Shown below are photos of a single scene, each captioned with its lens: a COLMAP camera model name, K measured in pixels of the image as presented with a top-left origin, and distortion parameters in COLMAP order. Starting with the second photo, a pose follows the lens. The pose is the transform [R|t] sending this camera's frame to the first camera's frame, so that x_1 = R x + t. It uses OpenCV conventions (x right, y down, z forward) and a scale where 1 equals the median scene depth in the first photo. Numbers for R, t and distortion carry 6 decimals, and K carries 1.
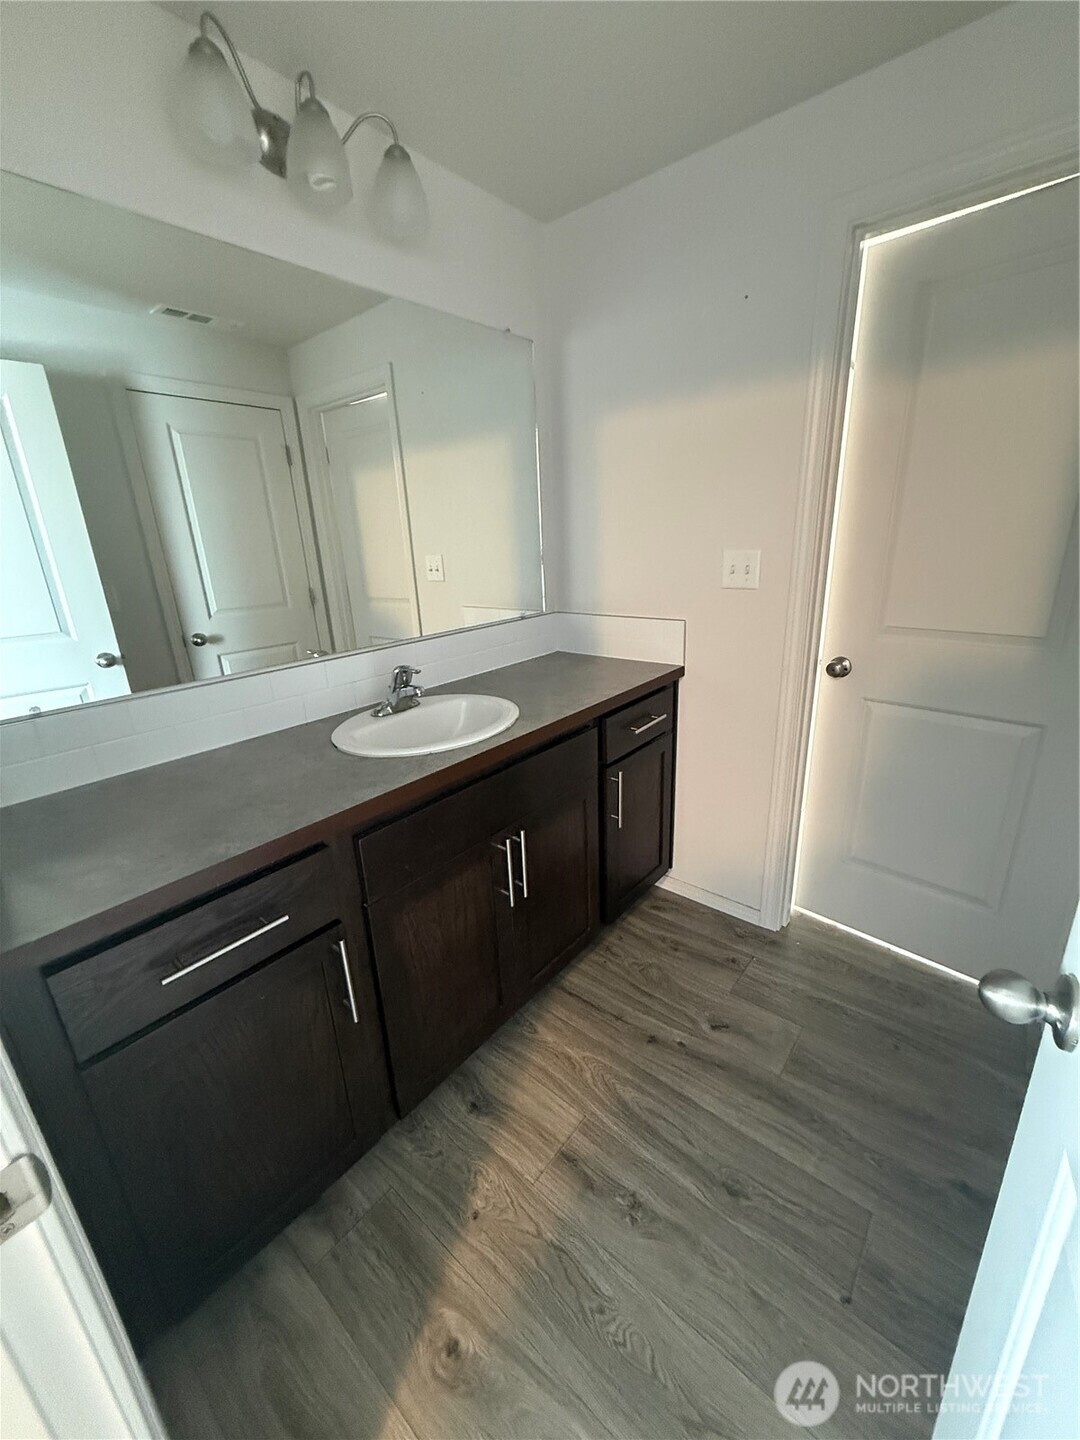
lens RADIAL K [[580.5, 0, 537.9], [0, 580.5, 718.7], [0, 0, 1]] dist [0.003136, 0.000139]
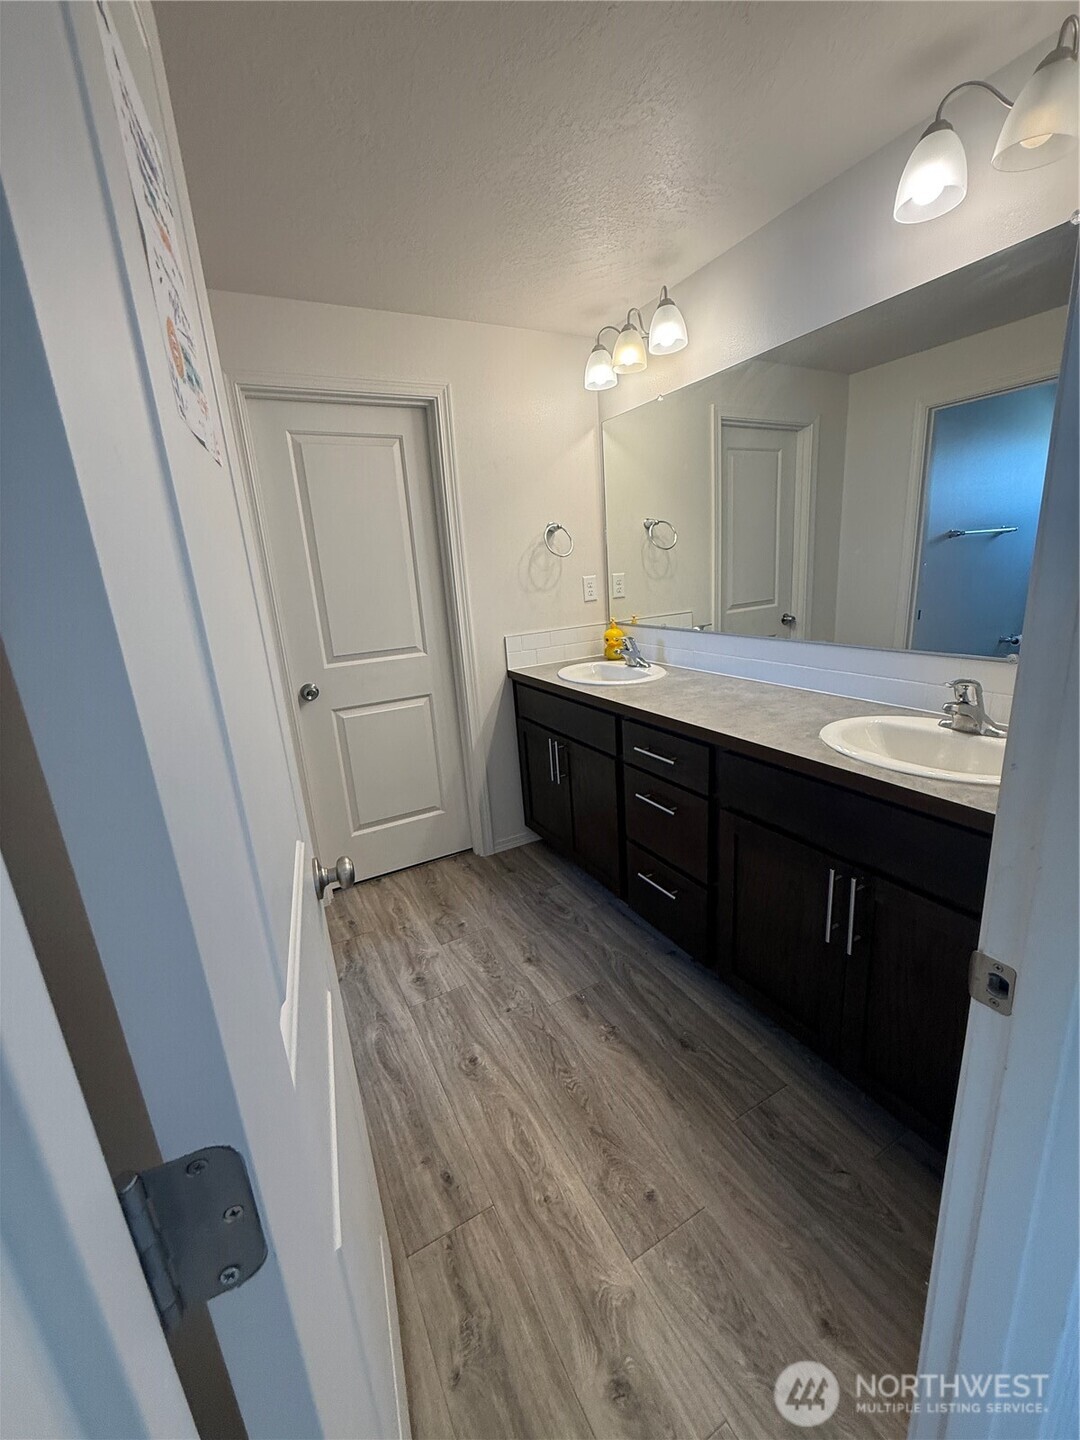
lens RADIAL K [[580.5, 0, 538.1], [0, 580.5, 718.1], [0, 0, 1]] dist [0.003136, 0.000139]
pose [[0.930907, 0.080176, -0.356347, 0.474140], [-0.089355, 0.995956, -0.009343, 0.104842], [0.354157, 0.040539, 0.934307, -0.452621]]
